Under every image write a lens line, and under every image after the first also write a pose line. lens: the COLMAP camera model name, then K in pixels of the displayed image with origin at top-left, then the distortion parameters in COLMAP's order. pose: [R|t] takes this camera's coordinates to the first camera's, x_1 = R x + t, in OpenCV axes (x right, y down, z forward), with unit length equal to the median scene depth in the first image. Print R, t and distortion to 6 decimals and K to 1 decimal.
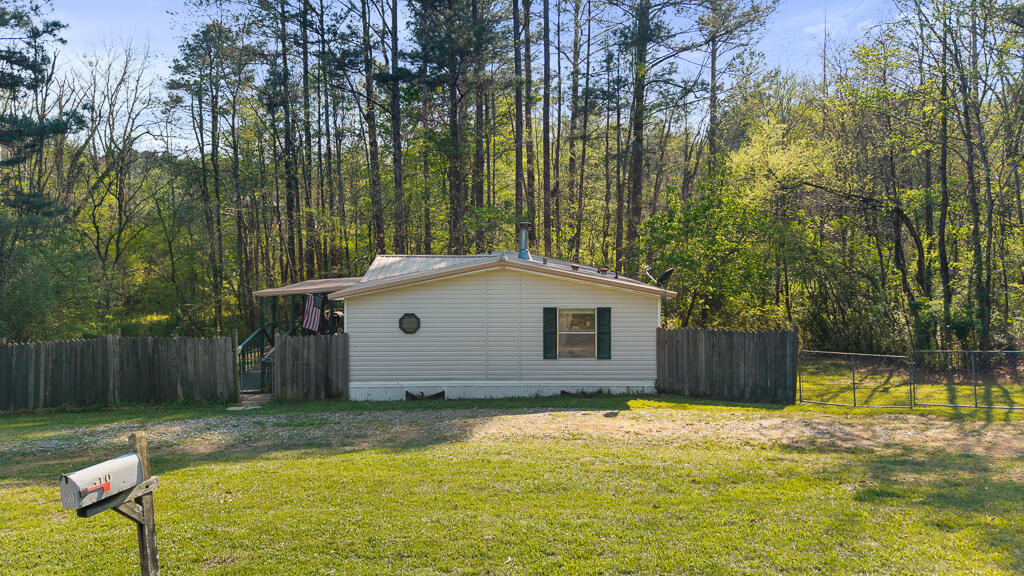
lens RADIAL K [[711.5, 0, 512.0], [0, 711.5, 288.0], [0, 0, 1]] dist [-0.002034, -0.001103]
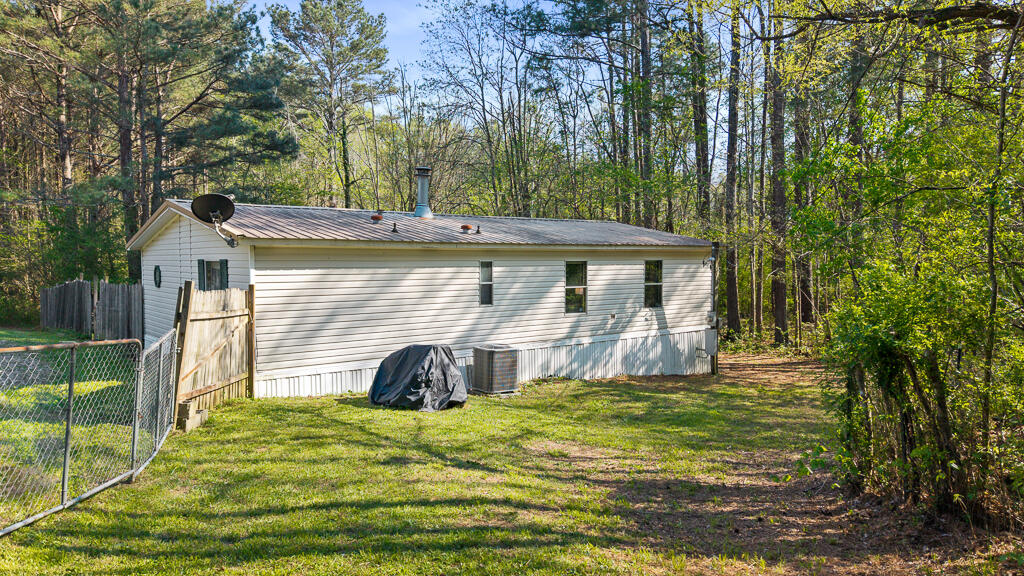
lens RADIAL K [[711.5, 0, 512.0], [0, 711.5, 288.0], [0, 0, 1]] dist [-0.002034, -0.001103]
pose [[0.628097, 0.032206, -0.777468, 0.866382], [-0.075411, 0.996959, -0.019624, 0.048824], [0.774472, 0.070955, 0.628616, 0.774567]]
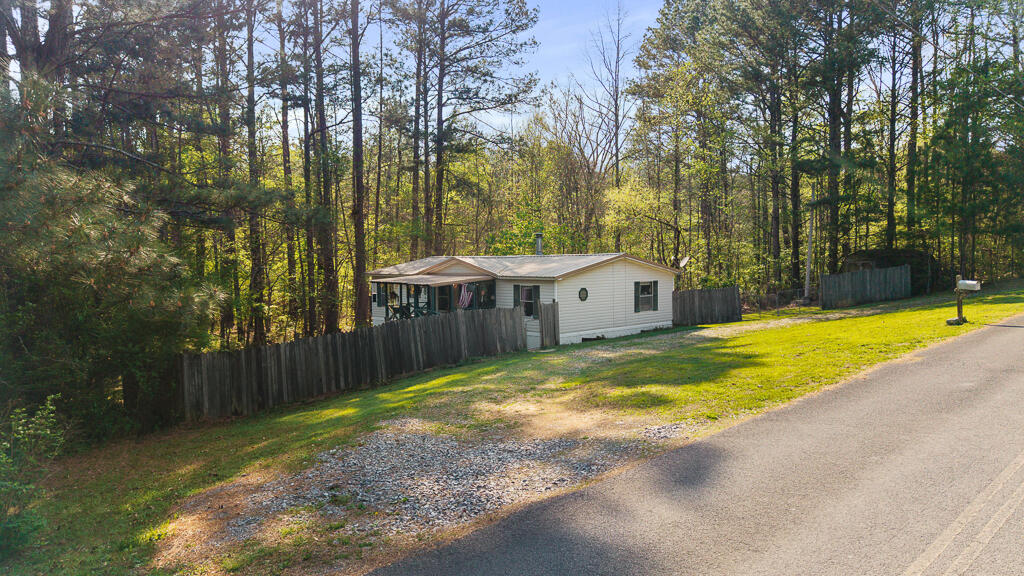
lens RADIAL K [[711.5, 0, 512.0], [0, 711.5, 288.0], [0, 0, 1]] dist [-0.002034, -0.001103]
pose [[0.733932, -0.034392, 0.678351, -1.366097], [0.067649, 0.997453, -0.022622, 0.059979], [-0.675845, 0.062492, 0.734389, -0.078760]]
